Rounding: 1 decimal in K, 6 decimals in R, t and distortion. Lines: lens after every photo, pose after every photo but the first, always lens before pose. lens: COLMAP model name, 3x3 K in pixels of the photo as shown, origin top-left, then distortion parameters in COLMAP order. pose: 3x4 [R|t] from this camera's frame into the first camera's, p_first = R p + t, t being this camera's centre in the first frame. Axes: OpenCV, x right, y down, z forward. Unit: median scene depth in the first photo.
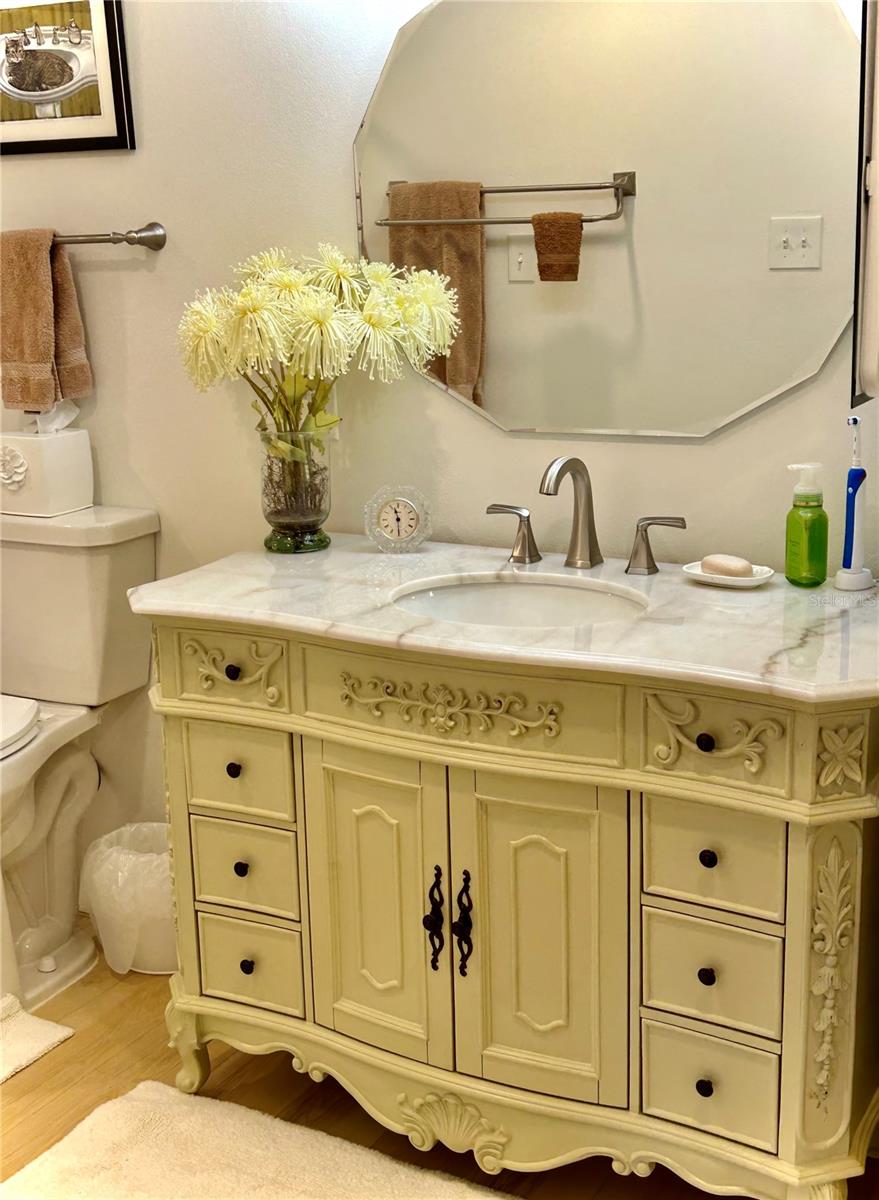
lens RADIAL K [[1525.7, 0, 495.0], [0, 1525.7, 599.9], [0, 0, 1]] dist [0.114050, -0.319453]
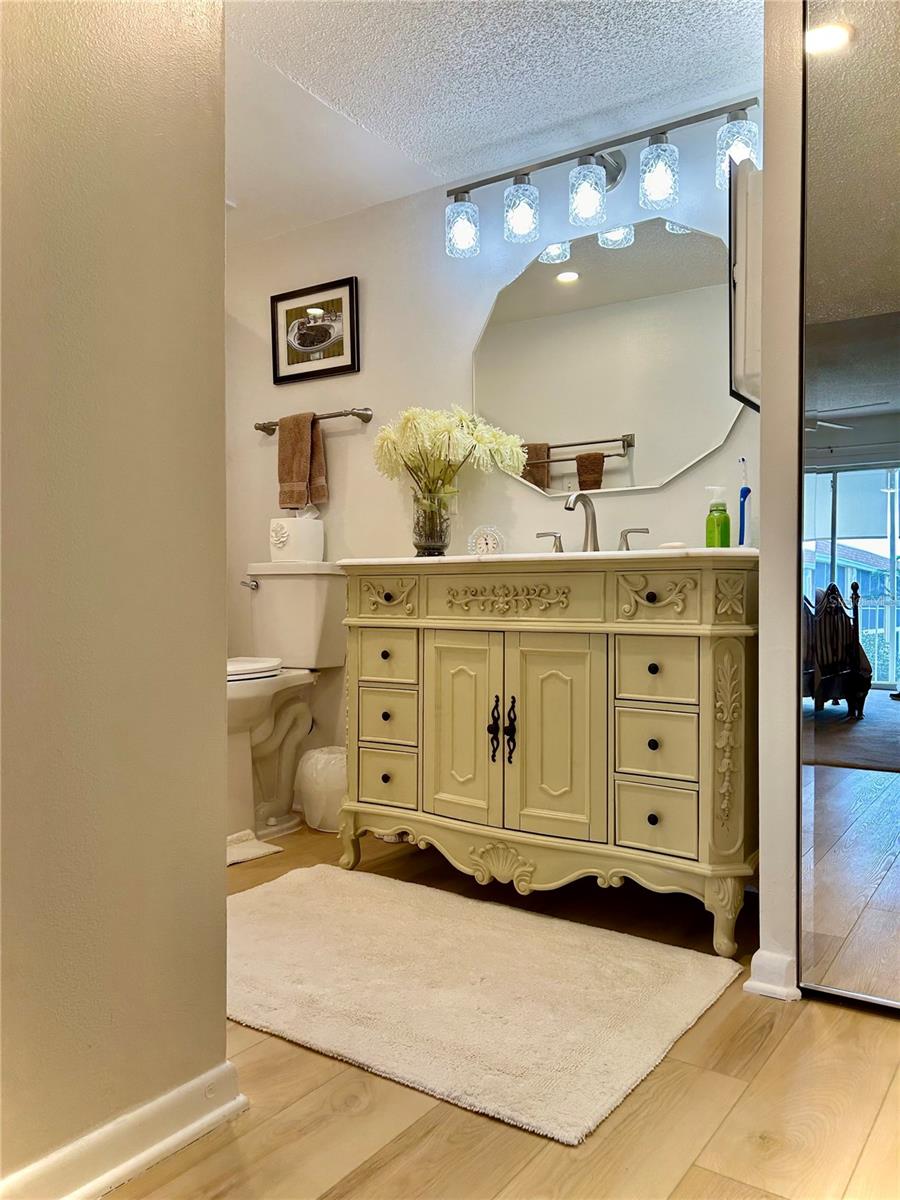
lens RADIAL K [[922.0, 0, 472.5], [0, 922.0, 601.2], [0, 0, 1]] dist [0.050724, -0.008281]
pose [[0.993853, 0.022282, -0.108441, 0.042932], [-0.047572, 0.970444, -0.236592, 0.303926], [0.099964, 0.240297, 0.965539, -0.024118]]
